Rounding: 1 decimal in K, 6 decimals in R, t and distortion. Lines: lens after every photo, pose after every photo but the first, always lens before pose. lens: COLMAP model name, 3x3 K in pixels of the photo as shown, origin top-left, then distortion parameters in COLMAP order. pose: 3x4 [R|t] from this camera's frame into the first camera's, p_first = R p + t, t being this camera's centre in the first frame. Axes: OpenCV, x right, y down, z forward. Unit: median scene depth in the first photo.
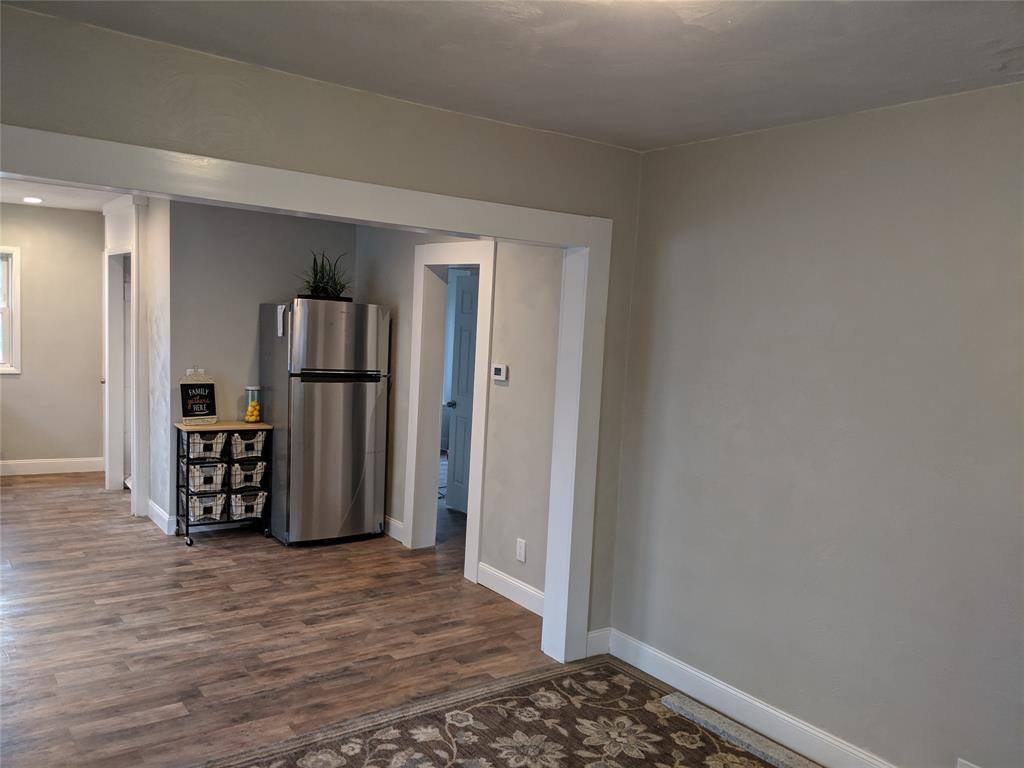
lens RADIAL K [[810.5, 0, 512.0], [0, 810.5, 384.0], [0, 0, 1]] dist [0.046749, -0.096163]
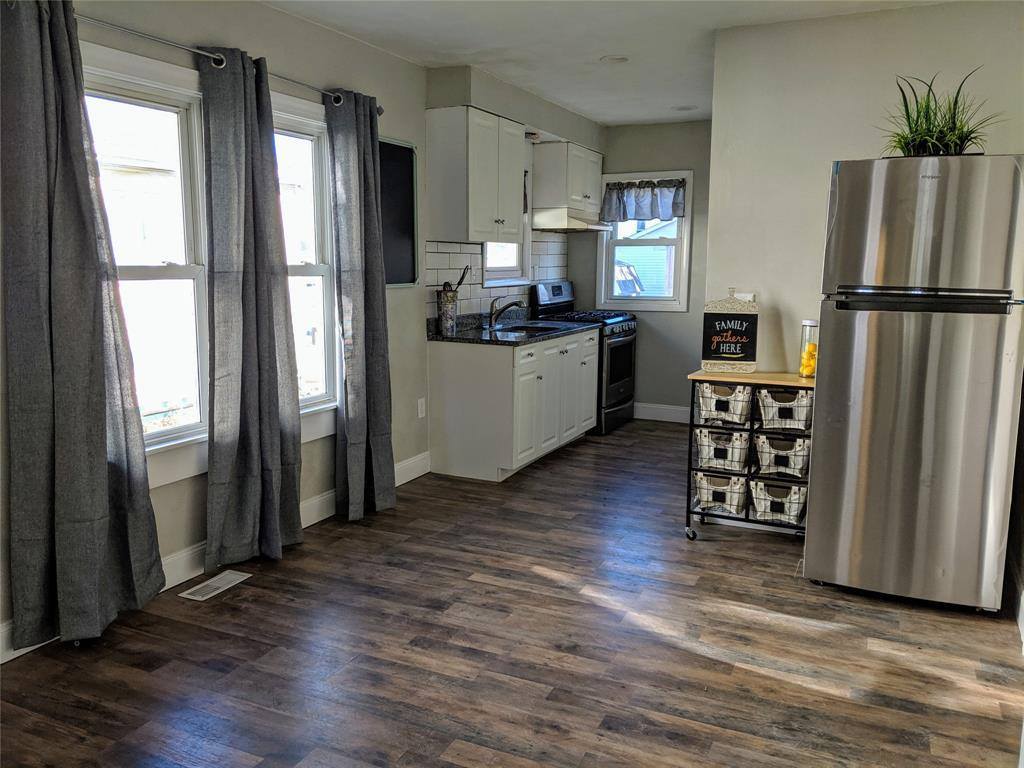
lens RADIAL K [[810.5, 0, 512.0], [0, 810.5, 384.0], [0, 0, 1]] dist [0.046749, -0.096163]
pose [[0.472475, 0.080928, -0.877621, 0.139111], [-0.051178, 0.996614, 0.064348, 0.024851], [0.879857, 0.014512, 0.475017, 0.516043]]
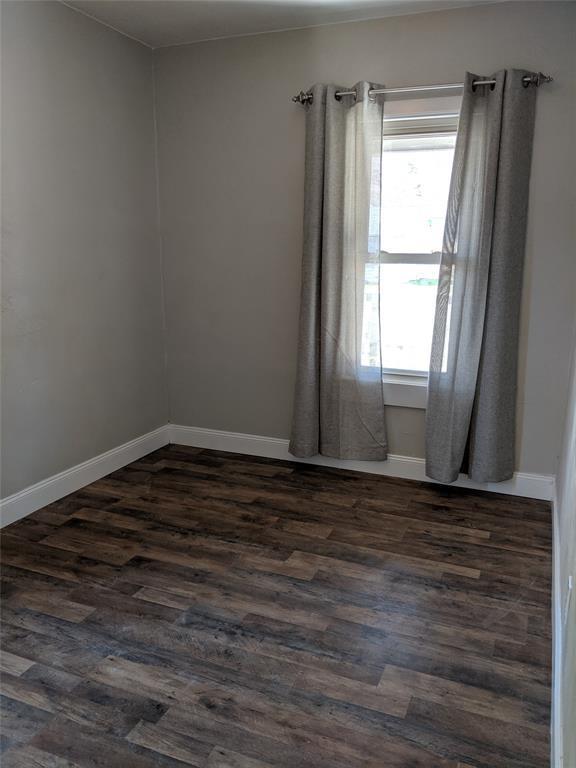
lens RADIAL K [[607.9, 0, 288.0], [0, 607.9, 384.0], [0, 0, 1]] dist [0.046749, -0.096163]
pose [[-0.500510, -0.253707, 0.827721, -0.448406], [0.036611, 0.949037, 0.313030, -0.037680], [-0.864956, 0.186978, -0.465714, 0.820429]]
